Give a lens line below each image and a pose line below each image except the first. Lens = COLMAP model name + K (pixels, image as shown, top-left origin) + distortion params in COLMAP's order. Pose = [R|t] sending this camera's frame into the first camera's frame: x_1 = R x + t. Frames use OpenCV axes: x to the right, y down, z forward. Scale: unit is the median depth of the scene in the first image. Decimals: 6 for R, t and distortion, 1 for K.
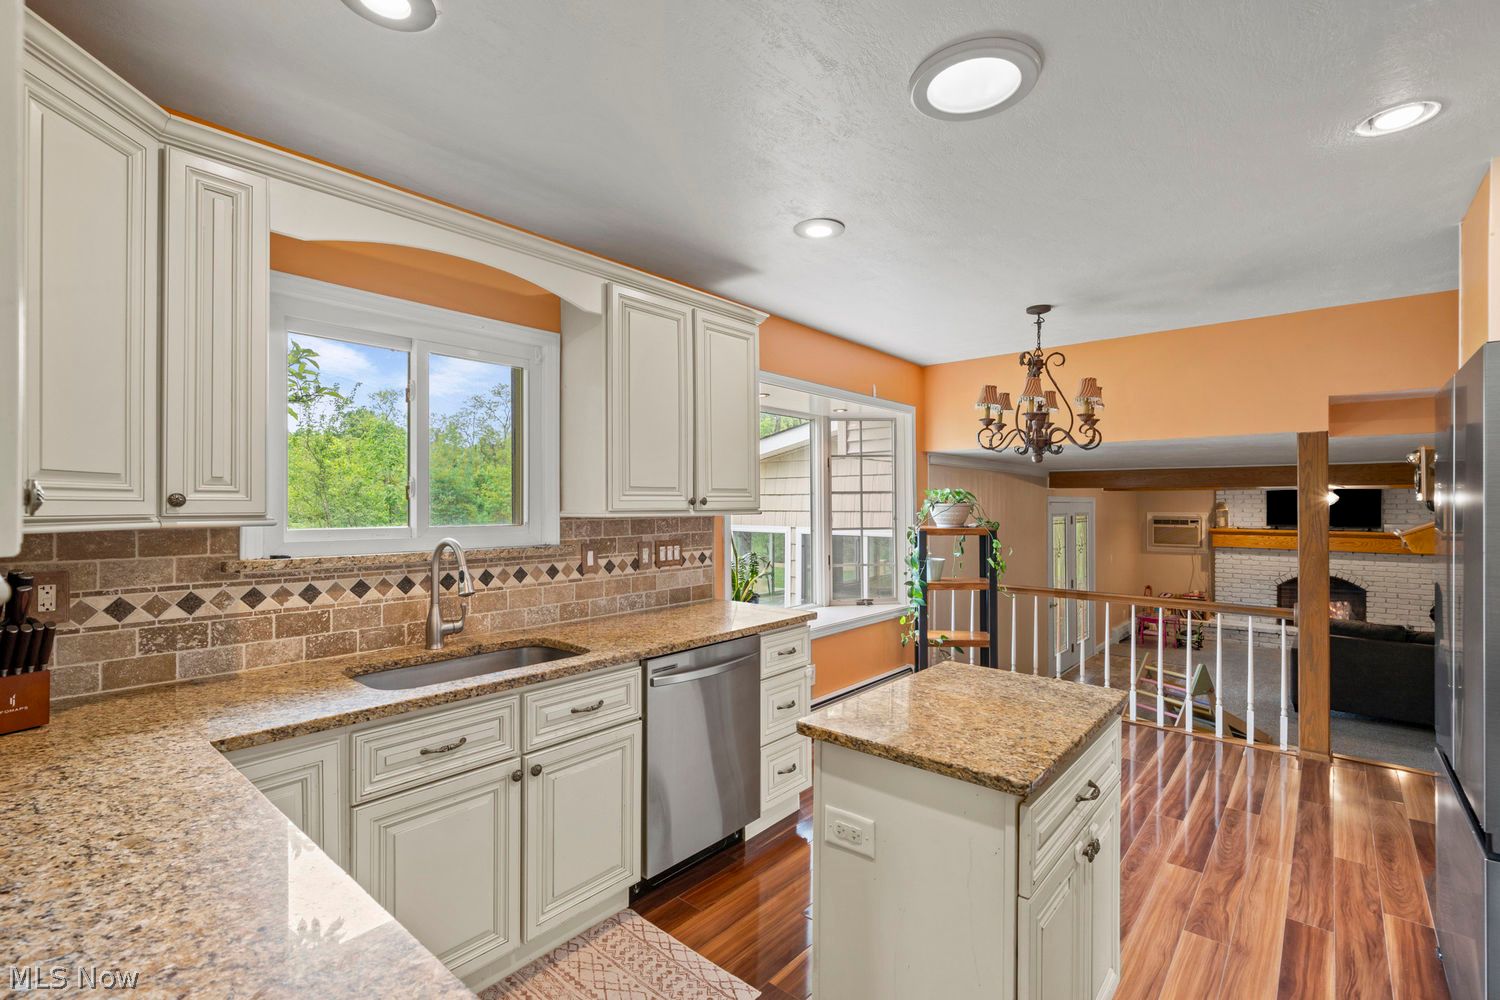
lens RADIAL K [[676.0, 0, 750.0], [0, 676.0, 500.0], [0, 0, 1]] dist [-0.000012, -0.000124]
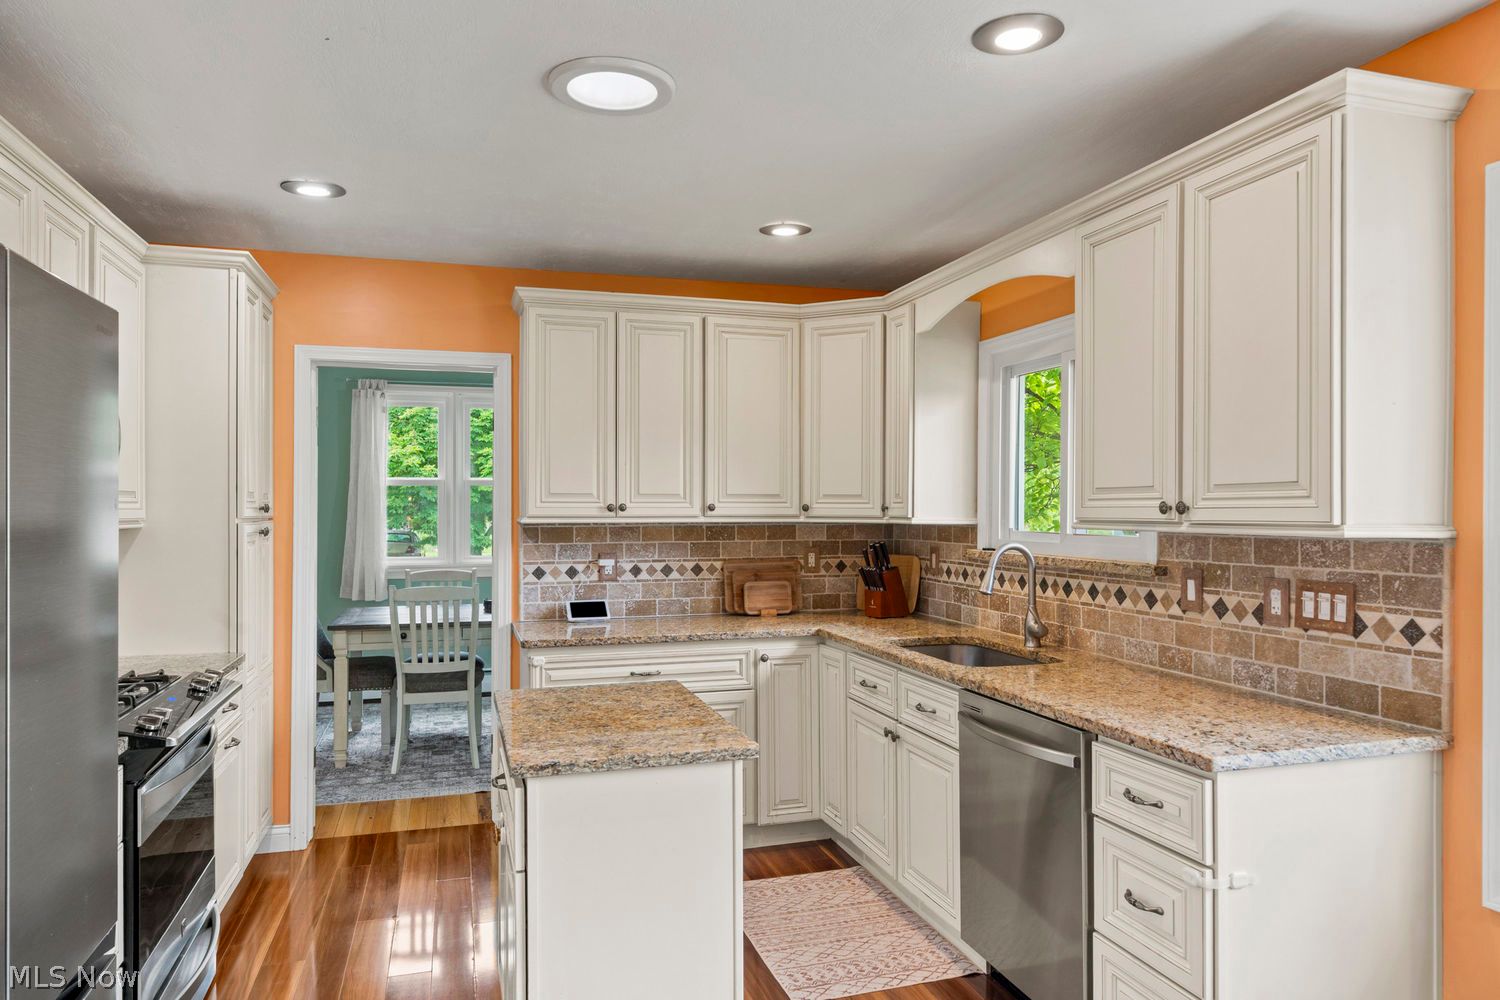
lens RADIAL K [[970.1, 0, 750.0], [0, 970.1, 500.0], [0, 0, 1]] dist [0.001031, 0.001435]
pose [[-0.533541, -0.006113, -0.845752, 0.880927], [0.004260, 0.999942, -0.009914, 0.001942], [0.845763, -0.008893, -0.533484, 1.195214]]
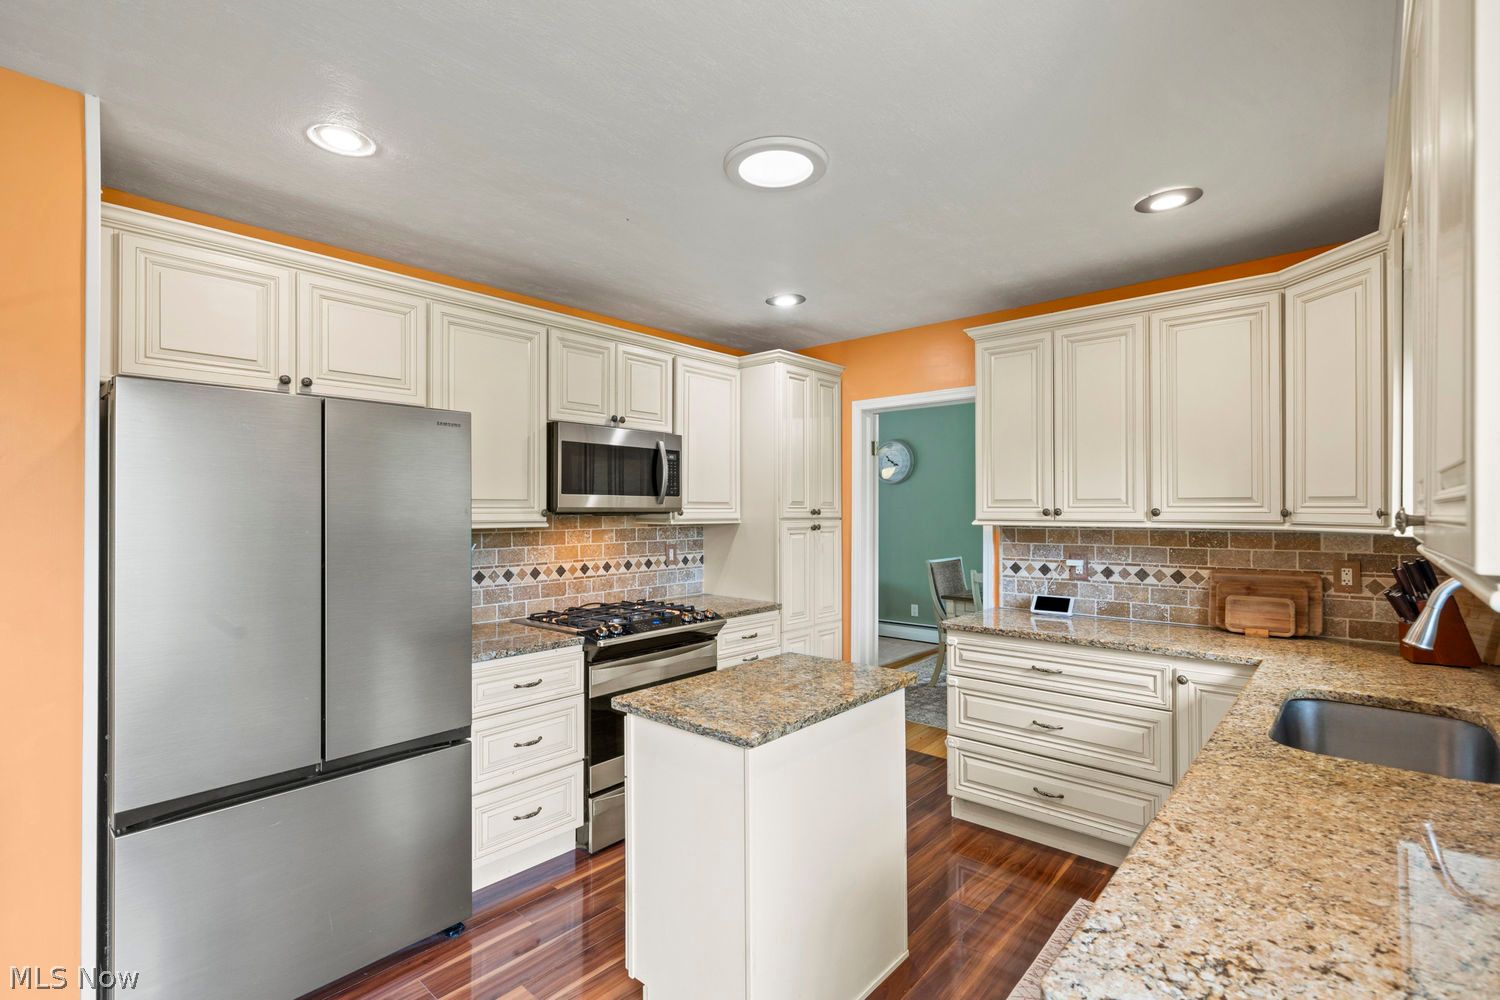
lens RADIAL K [[686.4, 0, 749.9], [0, 686.4, 502.4], [0, 0, 1]] dist [-0.001281, 0.000067]
pose [[-0.999830, 0.001003, 0.018406, 0.217960], [0.000722, 0.999883, -0.015293, -0.001126], [-0.018419, -0.015277, -0.999714, 1.371299]]
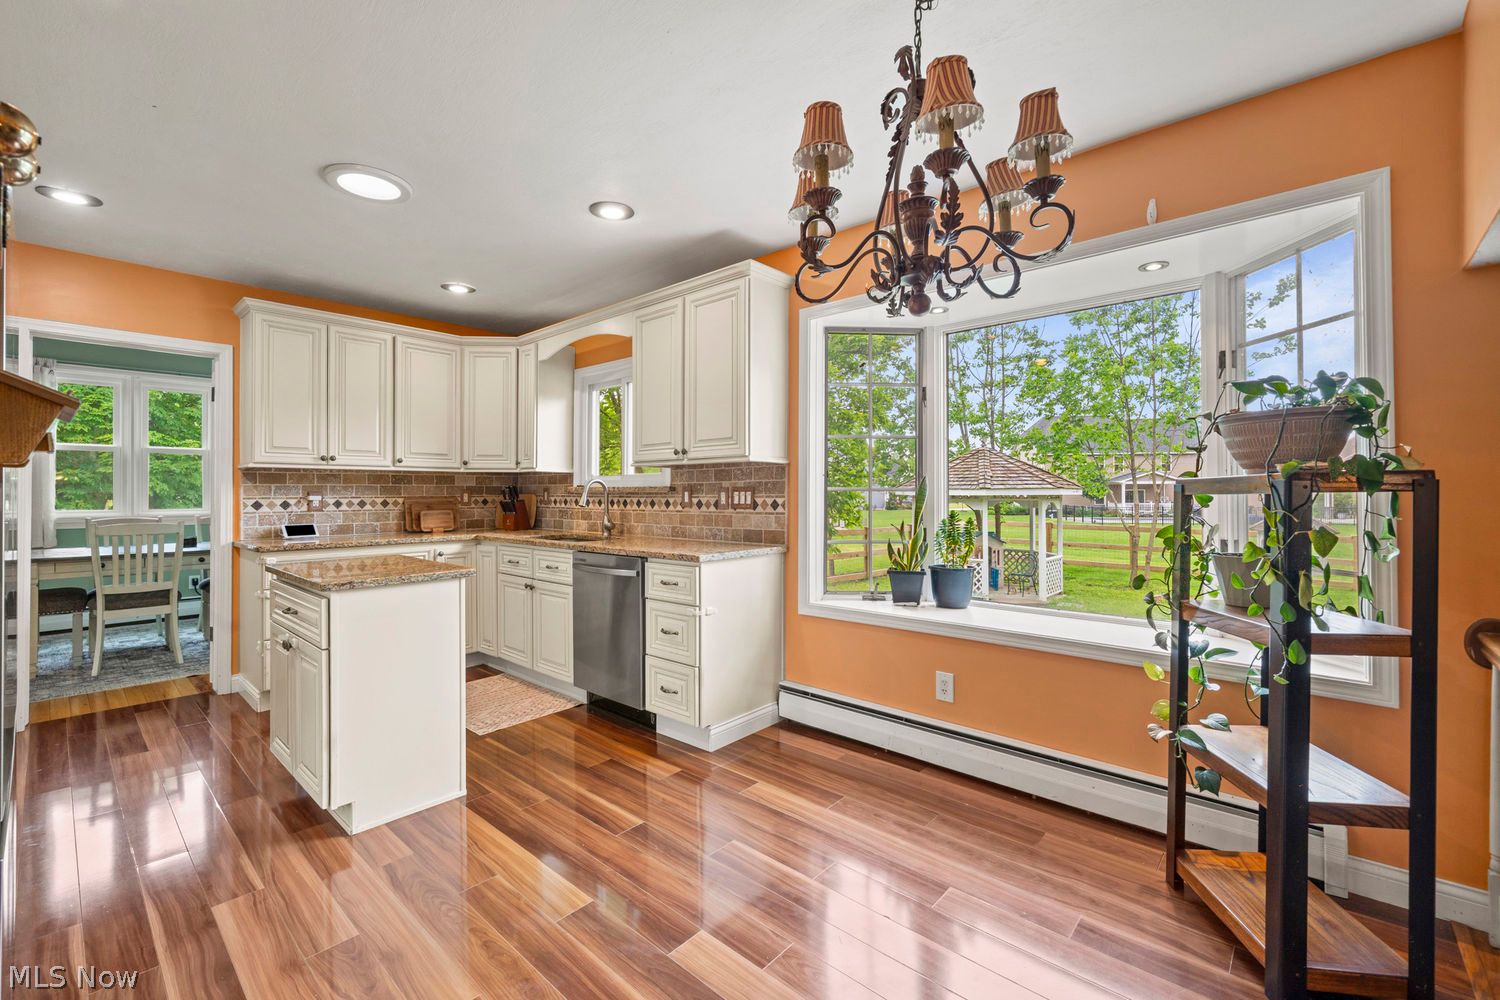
lens RADIAL K [[633.0, 0, 745.2], [0, 633.0, 487.4], [0, 0, 1]] dist [0.000680, 0.000187]
pose [[-0.024496, -0.007264, -0.999674, 1.131822], [0.007169, 0.999947, -0.007441, 0.080008], [0.999674, -0.007349, -0.024443, 1.202235]]
